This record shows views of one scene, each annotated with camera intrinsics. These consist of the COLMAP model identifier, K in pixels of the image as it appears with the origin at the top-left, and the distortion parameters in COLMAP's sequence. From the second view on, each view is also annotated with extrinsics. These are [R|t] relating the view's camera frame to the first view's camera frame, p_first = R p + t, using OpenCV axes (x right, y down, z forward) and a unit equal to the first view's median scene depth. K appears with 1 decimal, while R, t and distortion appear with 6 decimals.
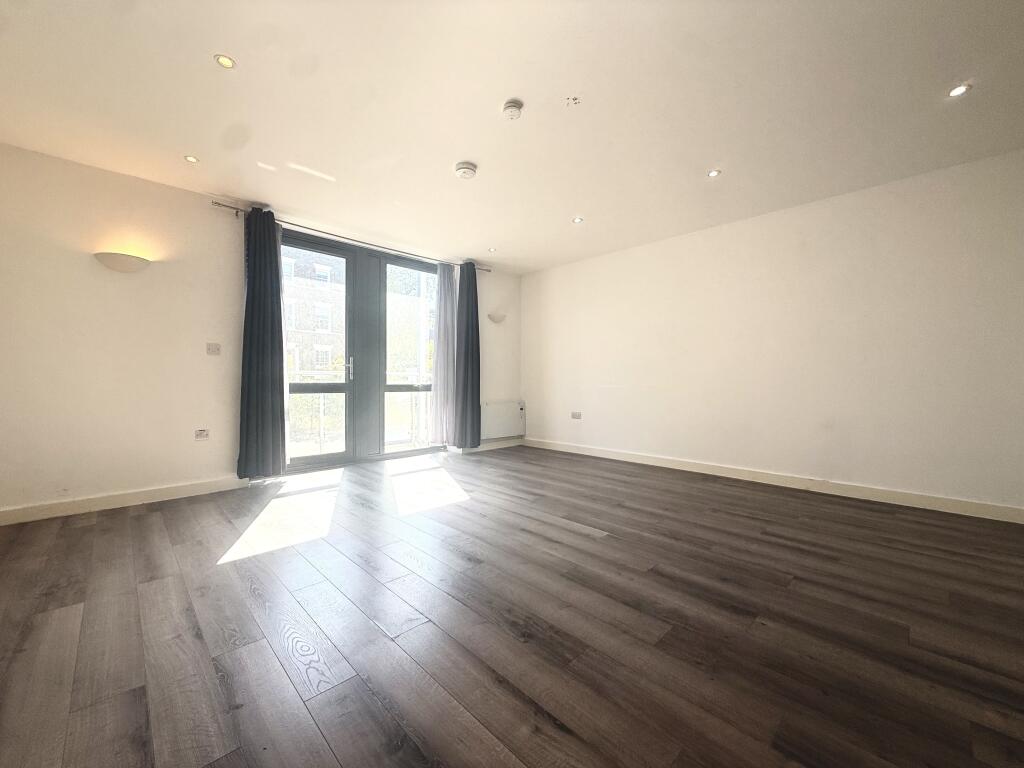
lens RADIAL K [[406.6, 0, 507.2], [0, 406.6, 382.4], [0, 0, 1]] dist [0.004337, -0.000170]
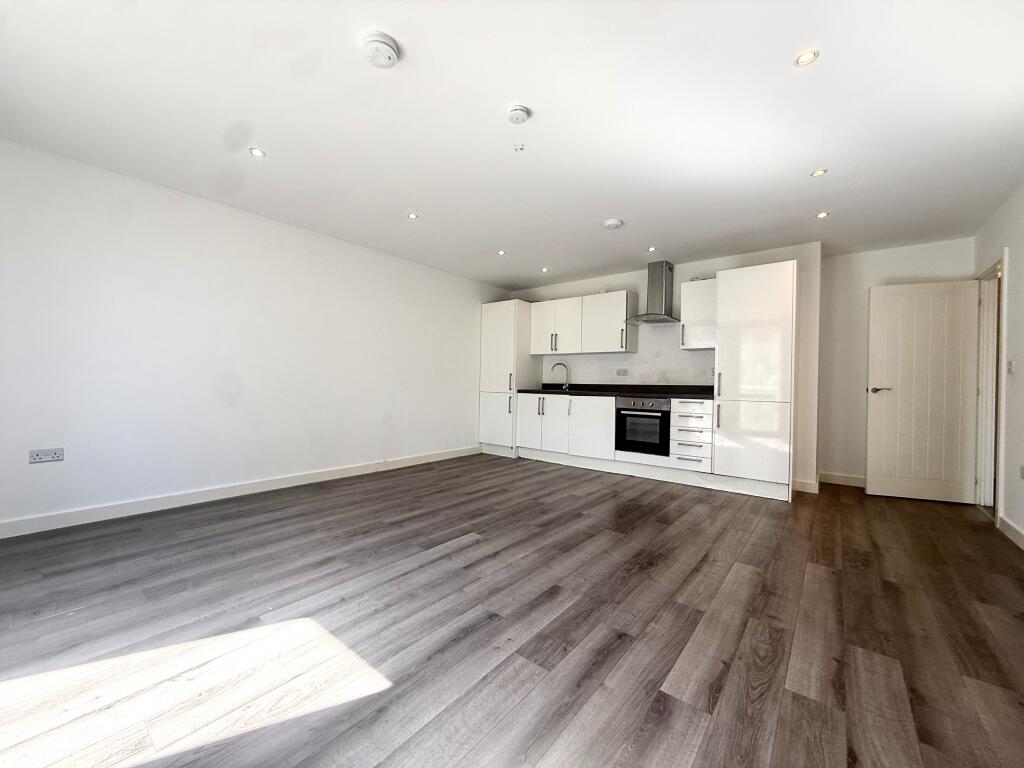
lens RADIAL K [[406.6, 0, 510.0], [0, 406.6, 382.2], [0, 0, 1]] dist [0.004337, -0.000170]
pose [[-0.125656, -0.000961, 0.992073, -0.804467], [-0.015237, 0.999883, -0.000962, -0.036984], [-0.991957, -0.015238, -0.125656, 0.977305]]
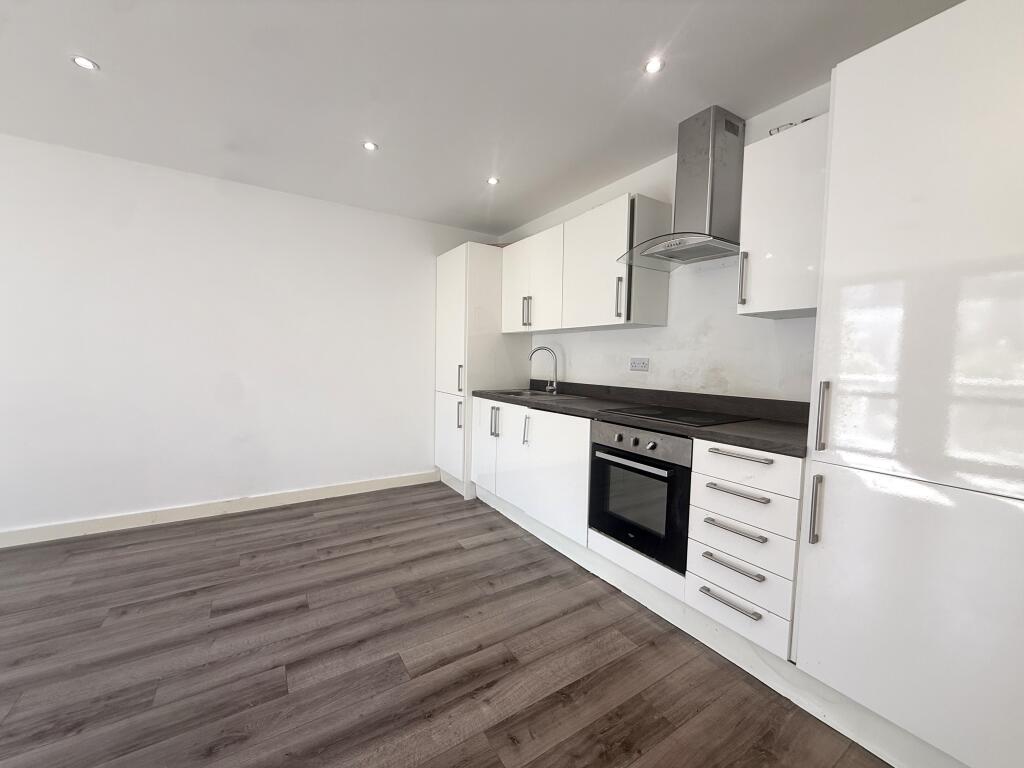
lens RADIAL K [[406.6, 0, 509.3], [0, 406.6, 381.1], [0, 0, 1]] dist [0.004337, -0.000170]
pose [[0.203351, -0.051689, 0.977740, 0.020557], [-0.015536, 0.998309, 0.056007, -0.106004], [-0.978983, -0.026580, 0.202205, 0.301935]]
